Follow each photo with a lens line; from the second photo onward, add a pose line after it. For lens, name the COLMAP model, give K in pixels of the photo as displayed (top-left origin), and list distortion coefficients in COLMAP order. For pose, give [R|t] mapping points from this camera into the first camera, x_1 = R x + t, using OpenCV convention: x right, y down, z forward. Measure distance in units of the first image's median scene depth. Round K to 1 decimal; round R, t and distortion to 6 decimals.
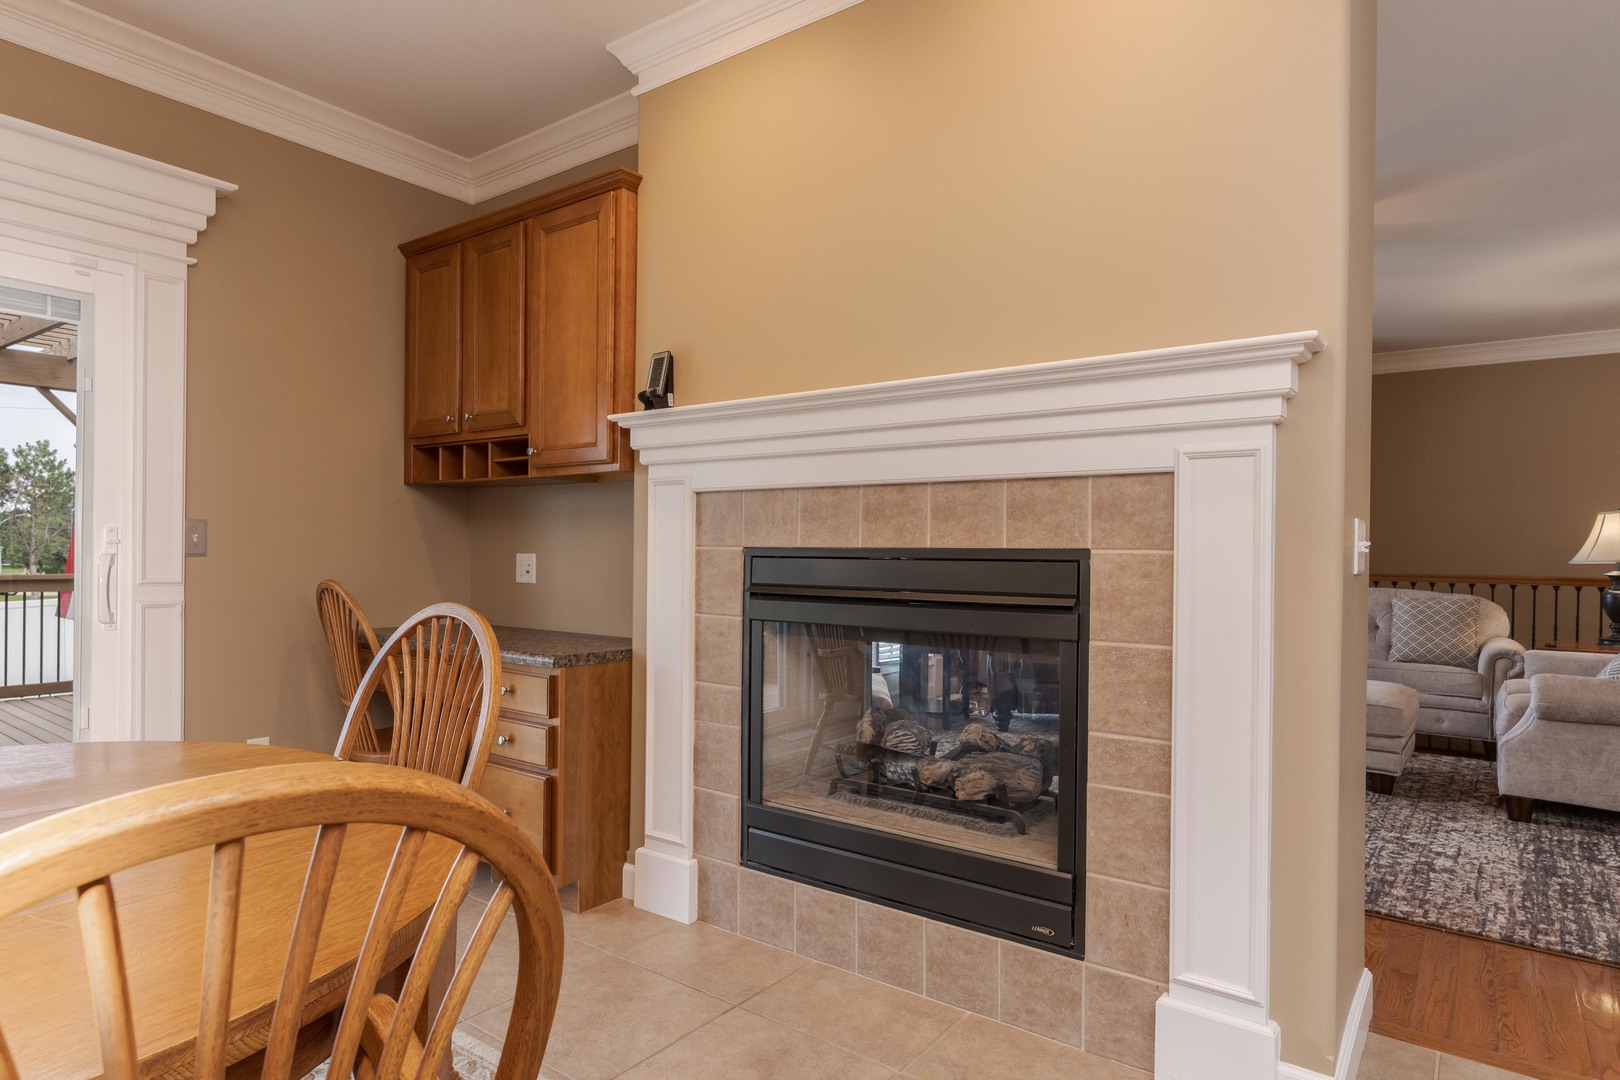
lens RADIAL K [[914.4, 0, 804.6], [0, 914.4, 546.3], [0, 0, 1]] dist [0.008187, 0.001958]
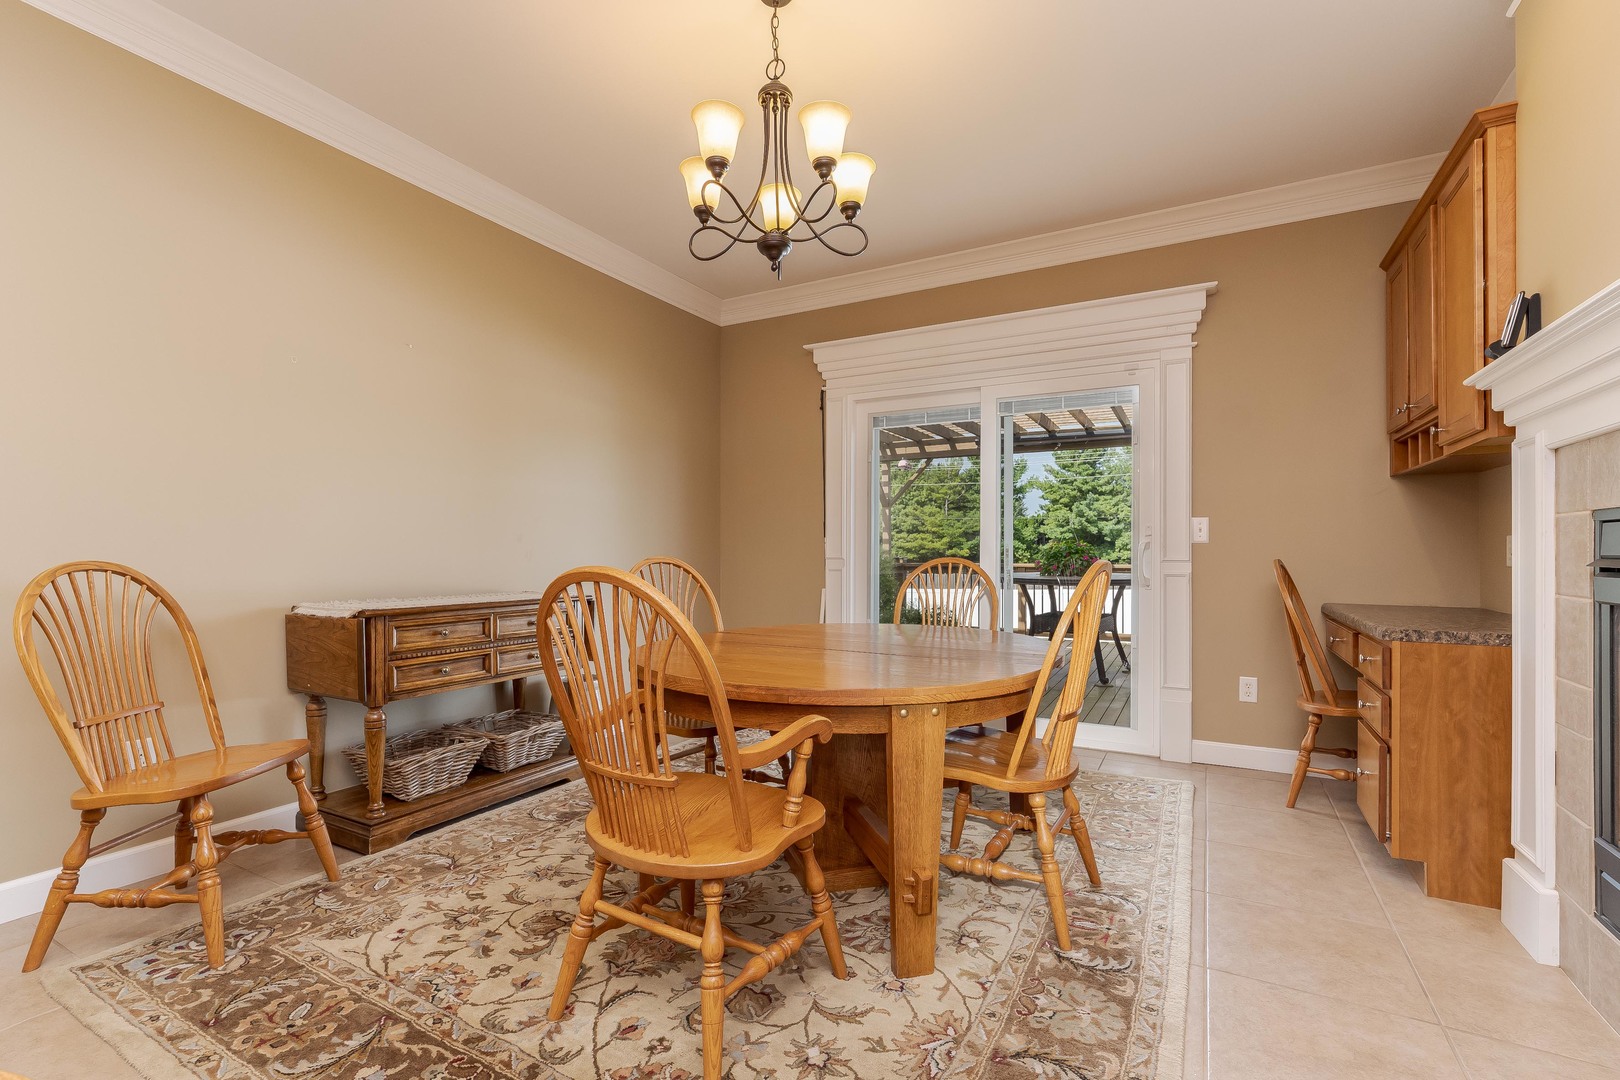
lens RADIAL K [[708.0, 0, 806.3], [0, 708.0, 545.8], [0, 0, 1]] dist [-0.003442, -0.000292]
pose [[0.153887, -0.017989, -0.987925, 0.398966], [0.004539, 0.999837, -0.017499, 0.036409], [0.988078, -0.001792, 0.153944, 0.224526]]
